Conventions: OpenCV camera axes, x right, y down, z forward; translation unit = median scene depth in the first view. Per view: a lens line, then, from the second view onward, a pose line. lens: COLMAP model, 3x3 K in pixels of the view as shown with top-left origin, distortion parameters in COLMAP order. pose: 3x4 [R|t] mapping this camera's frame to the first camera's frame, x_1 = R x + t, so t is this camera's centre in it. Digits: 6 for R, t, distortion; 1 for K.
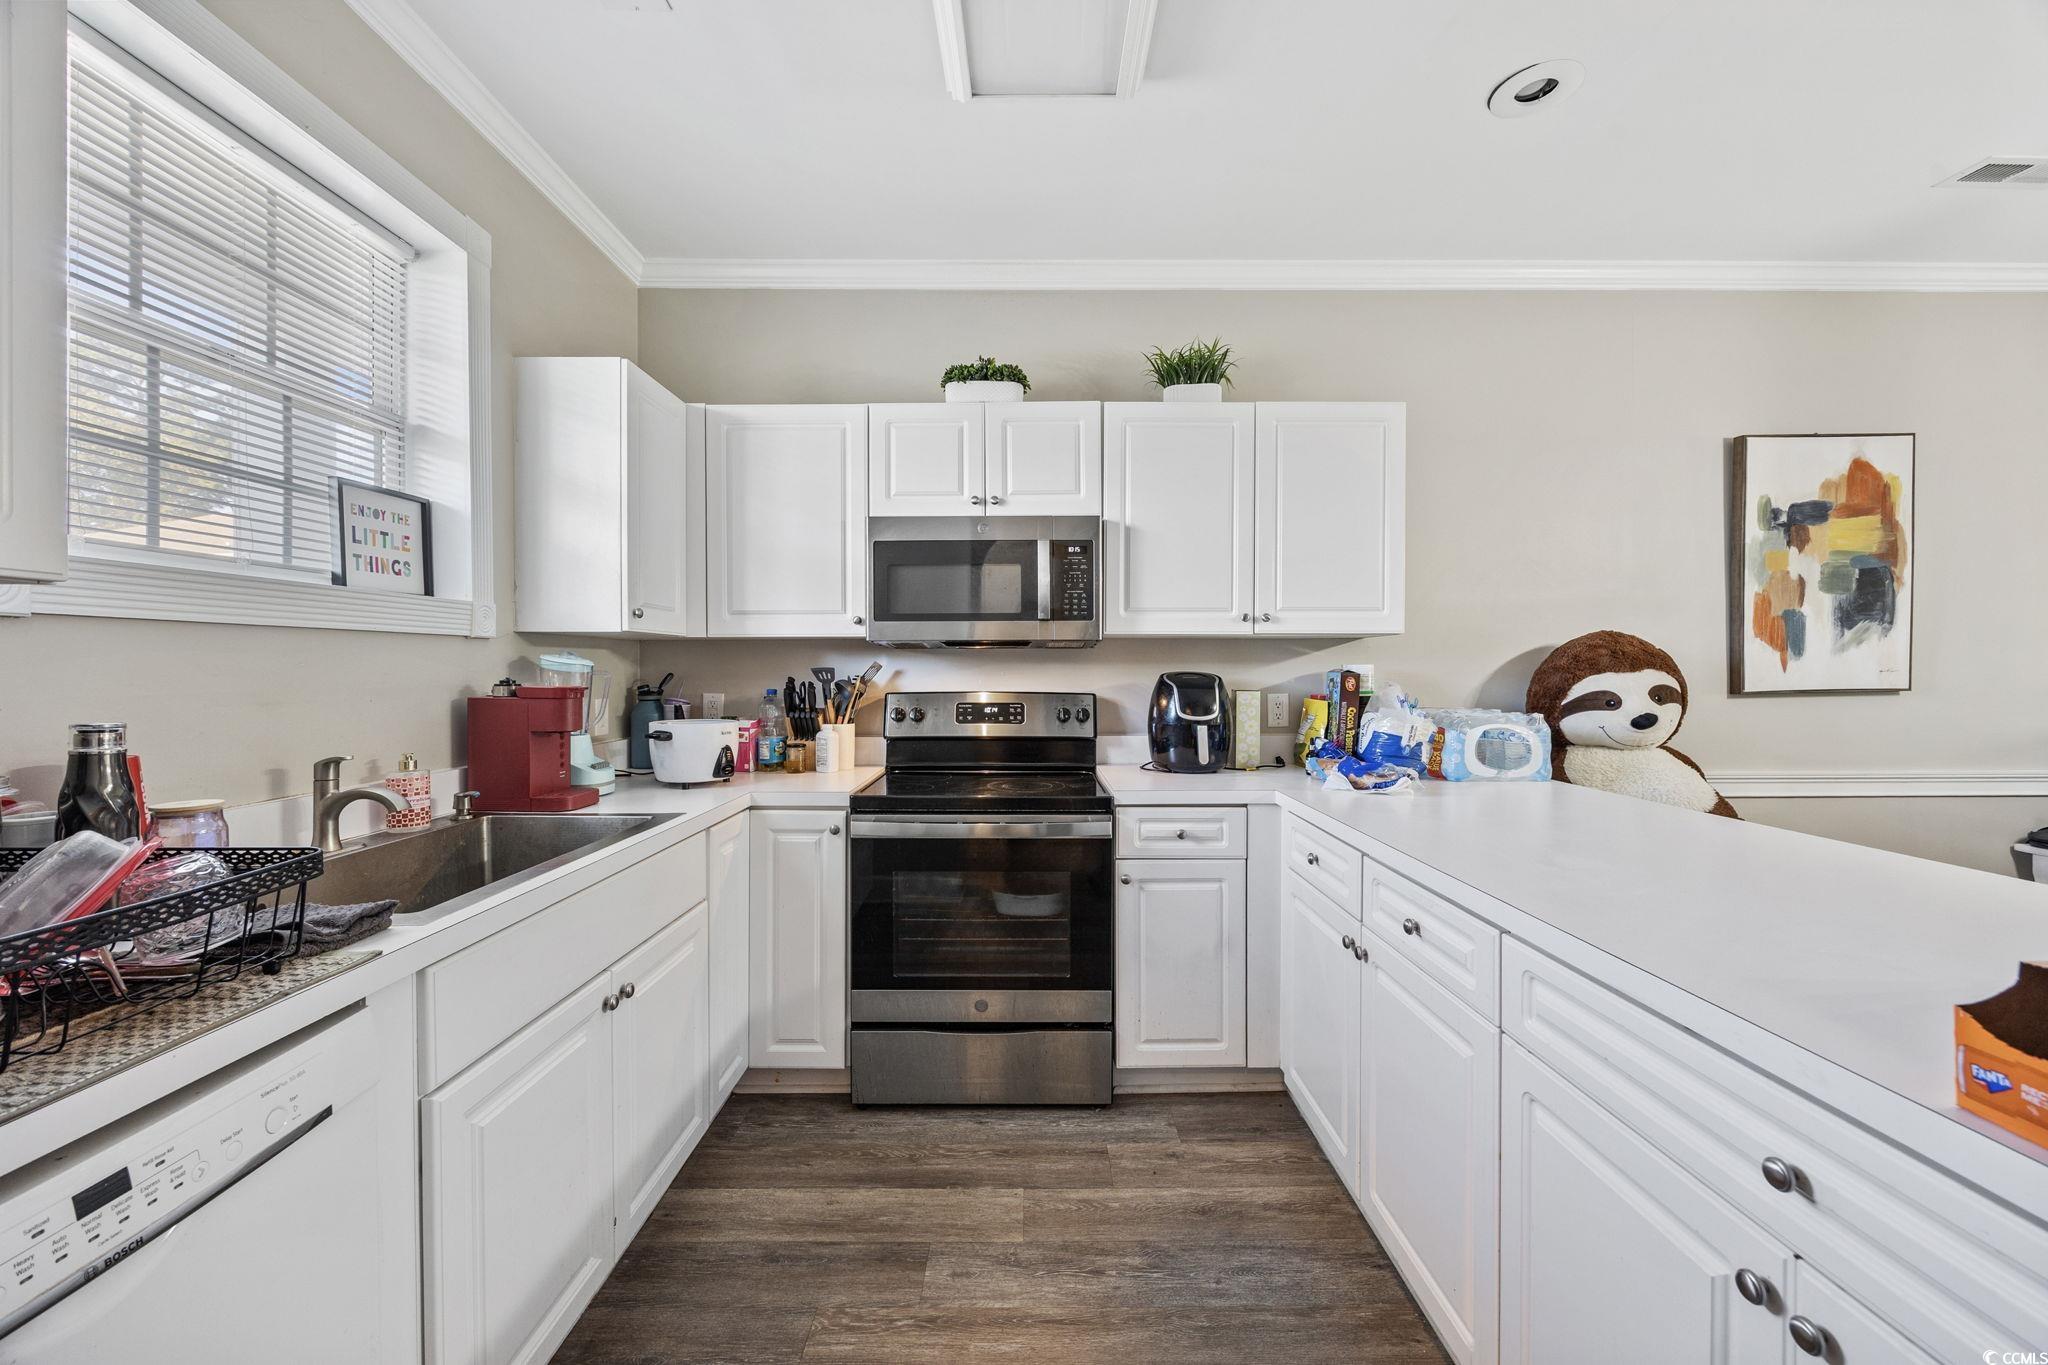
lens RADIAL K [[776.4, 0, 1035.2], [0, 776.4, 676.4], [0, 0, 1]] dist [-0.002258, -0.000048]
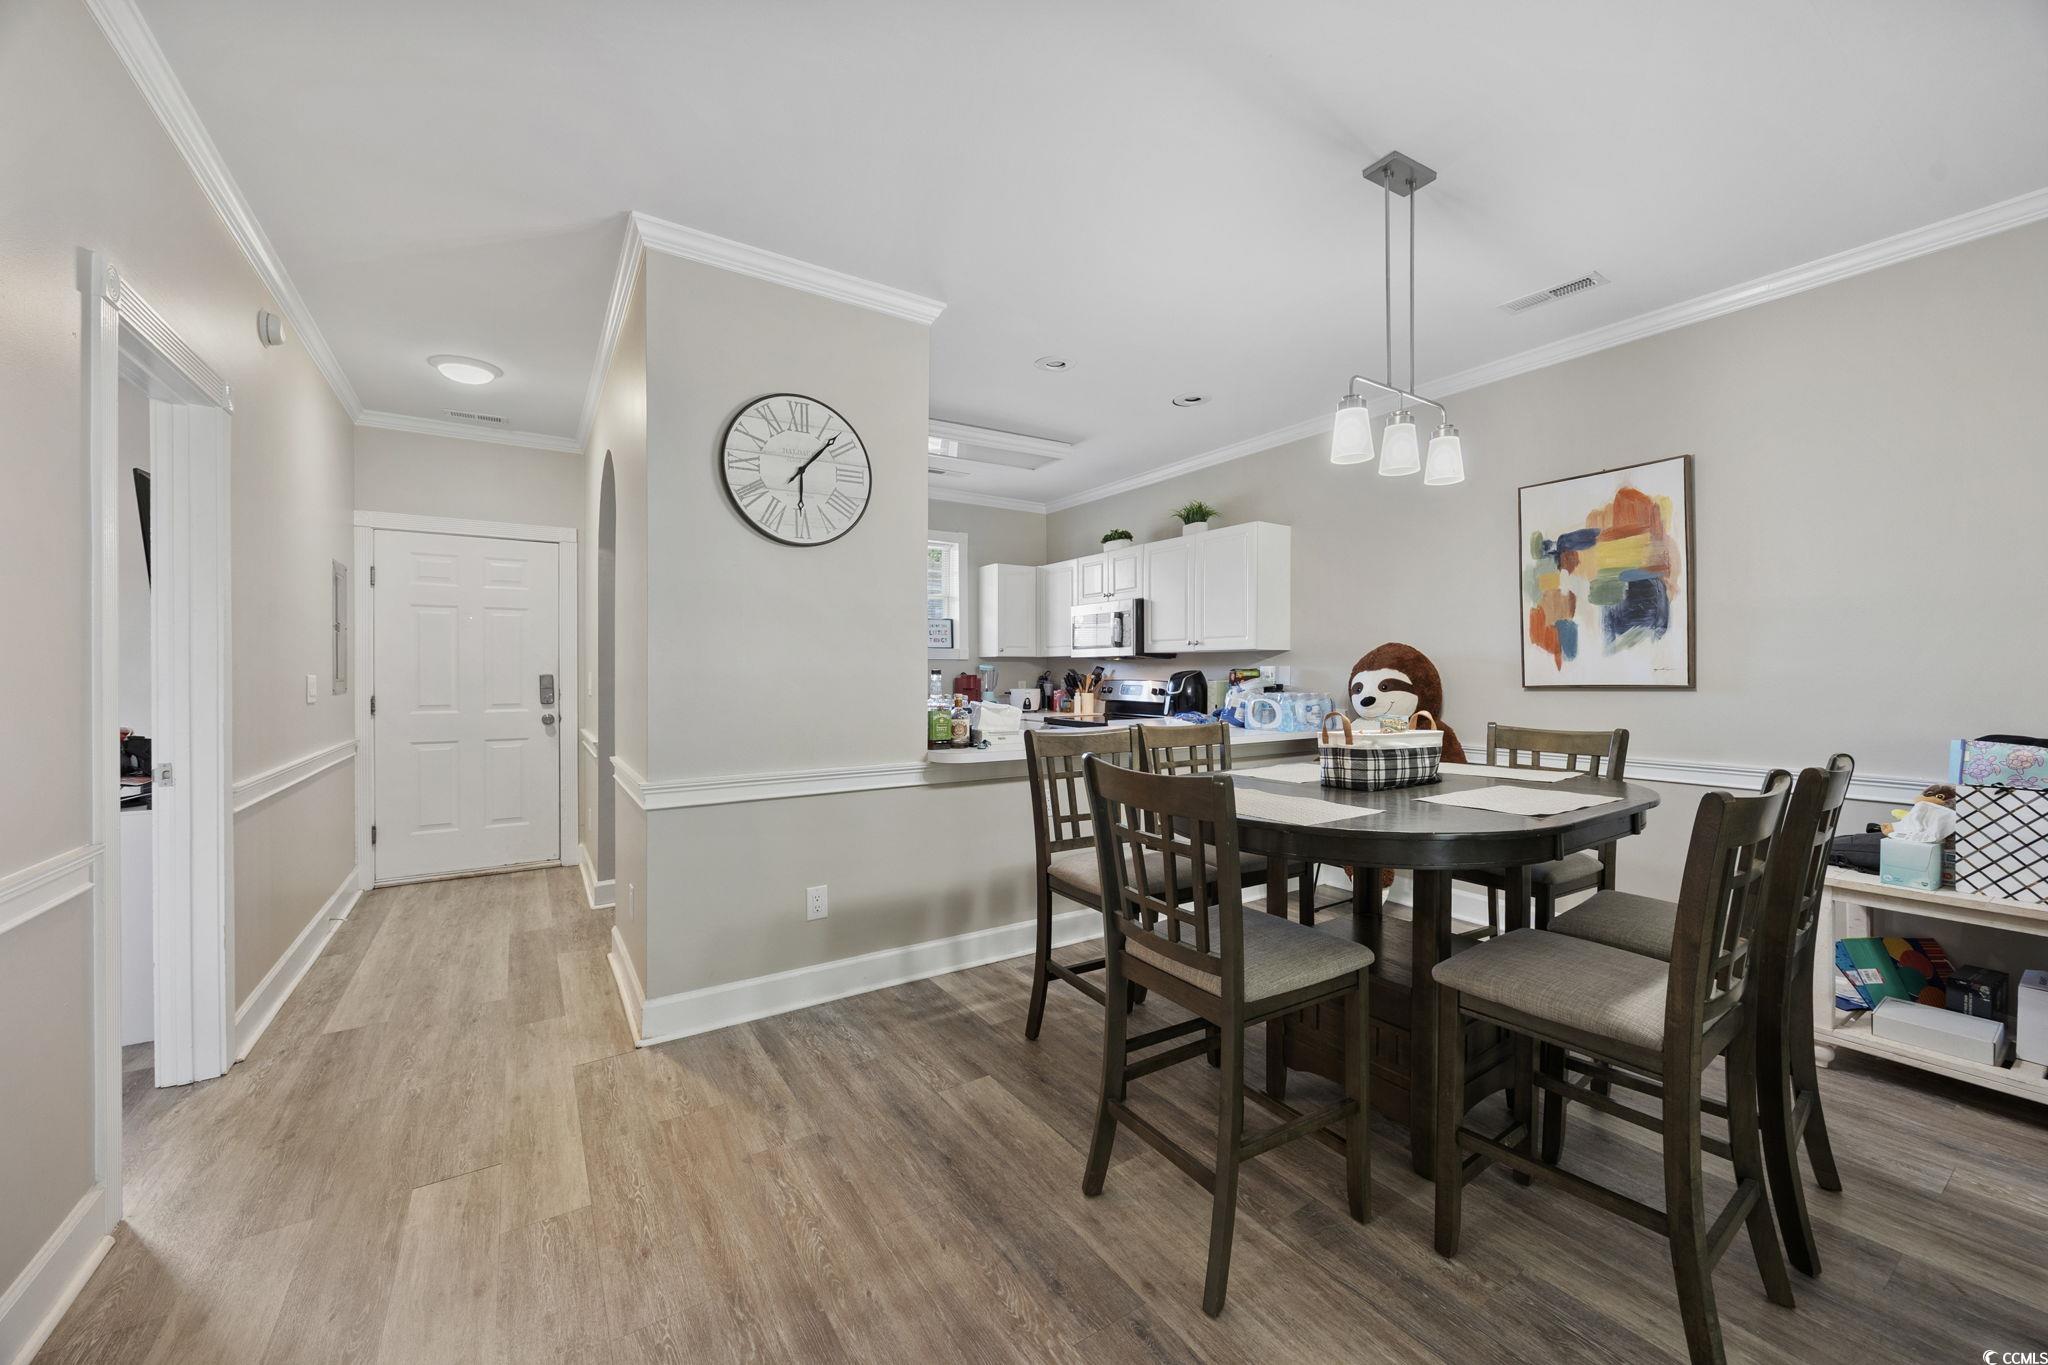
lens RADIAL K [[773.2, 0, 1023.9], [0, 773.2, 674.9], [0, 0, 1]] dist [0.002676, 0.000158]
pose [[0.541194, 0.005327, -0.840881, 1.599220], [-0.007635, 0.999970, 0.001421, 0.006361], [0.840863, 0.005651, 0.541219, -0.405434]]
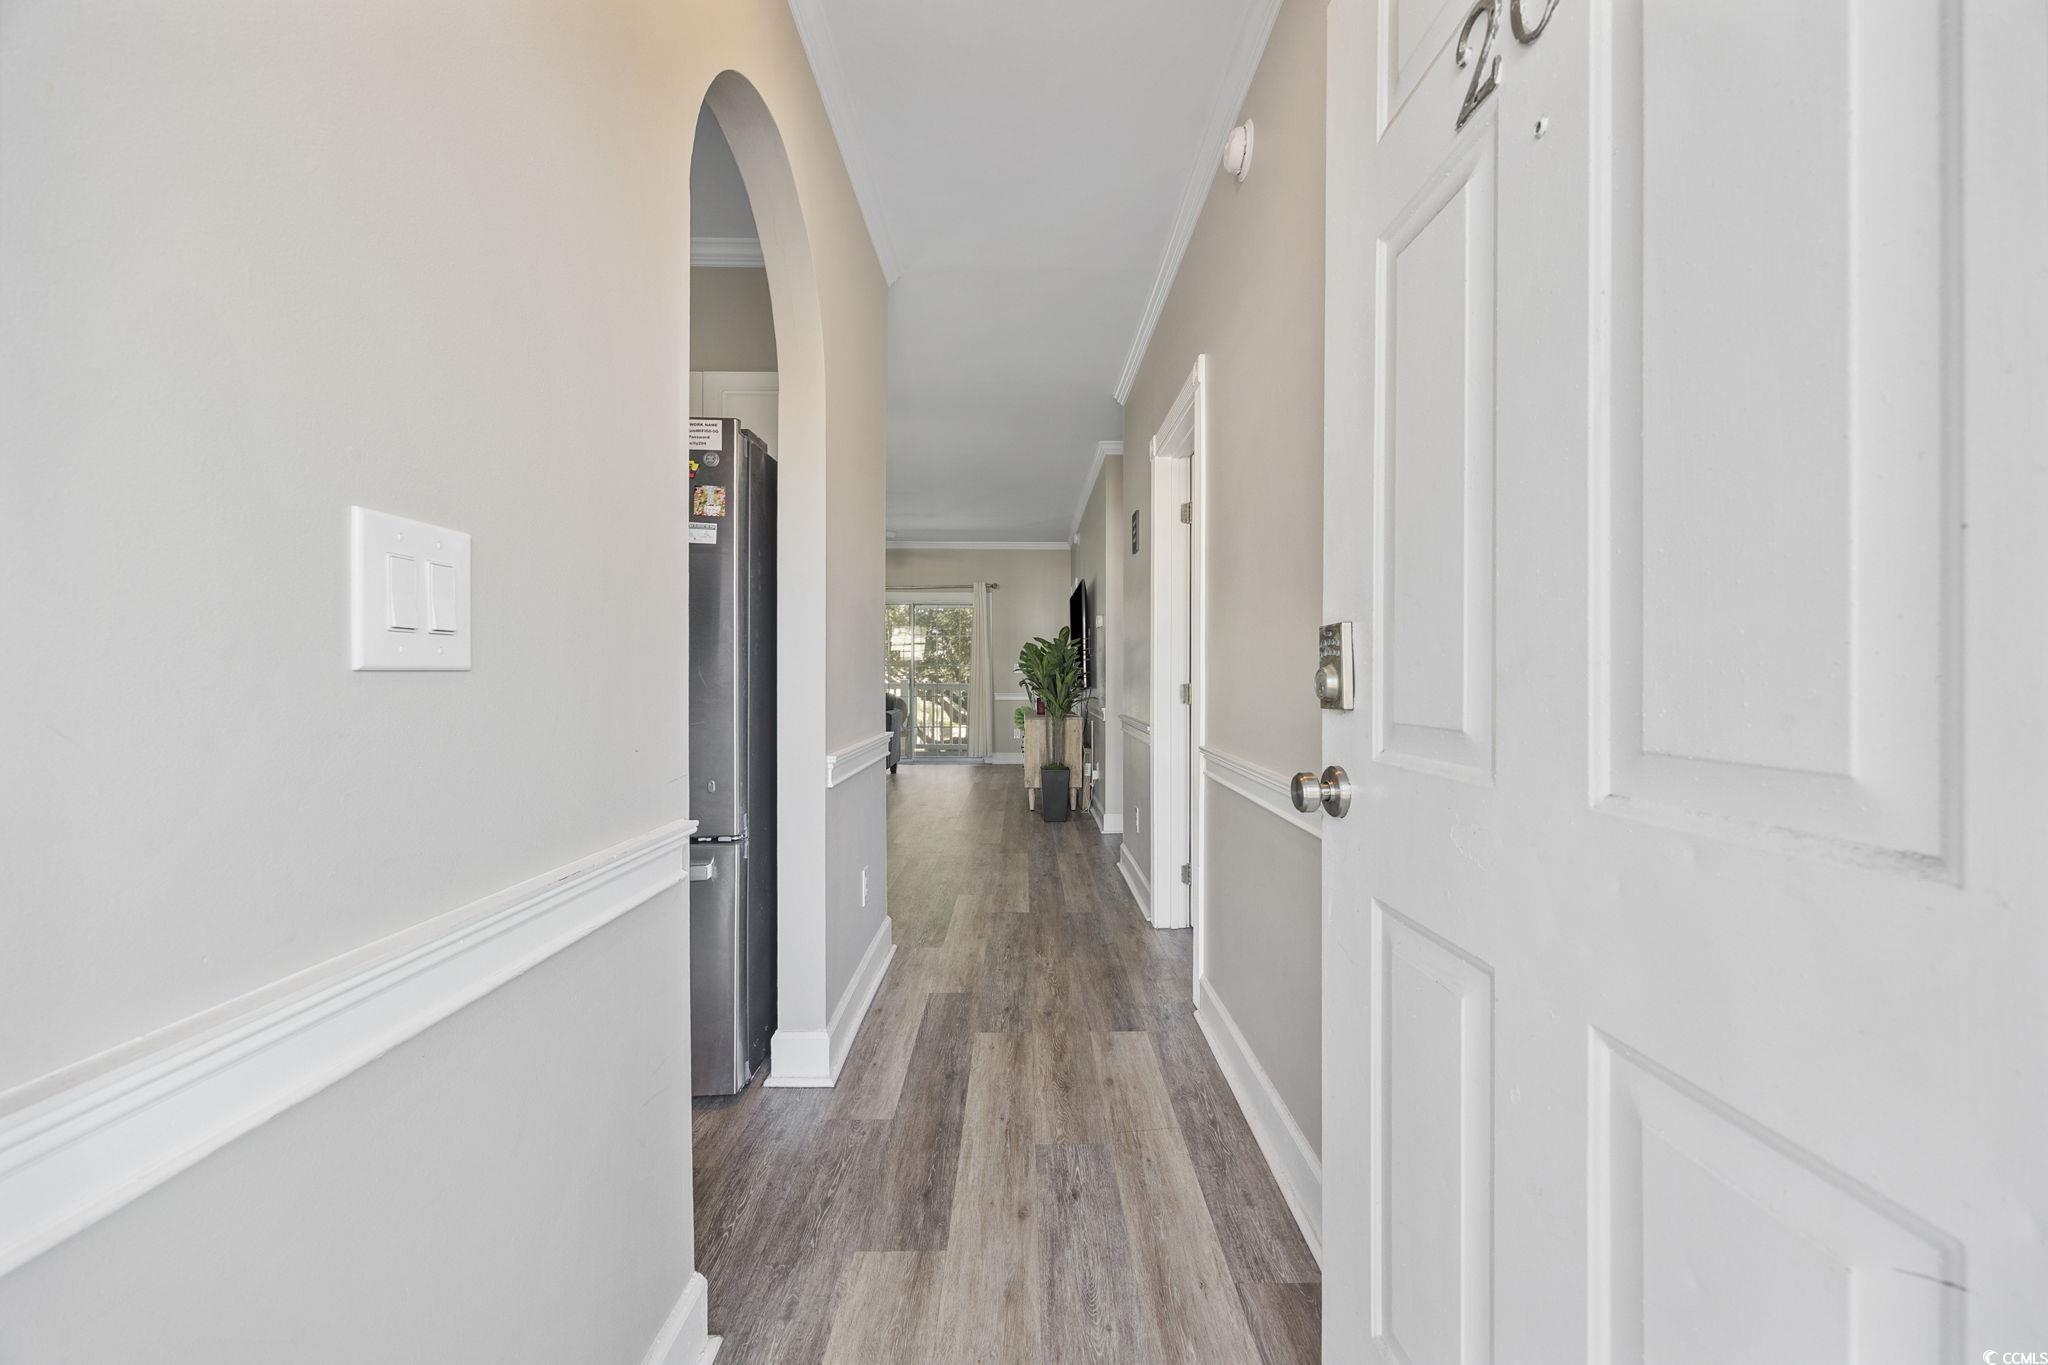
lens RADIAL K [[776.4, 0, 1035.2], [0, 776.4, 676.4], [0, 0, 1]] dist [-0.002258, -0.000048]
pose [[-0.009190, 0.000822, 0.999957, -0.644503], [0.009980, 0.999950, -0.000730, 0.066732], [-0.999908, 0.009973, -0.009198, -0.490528]]
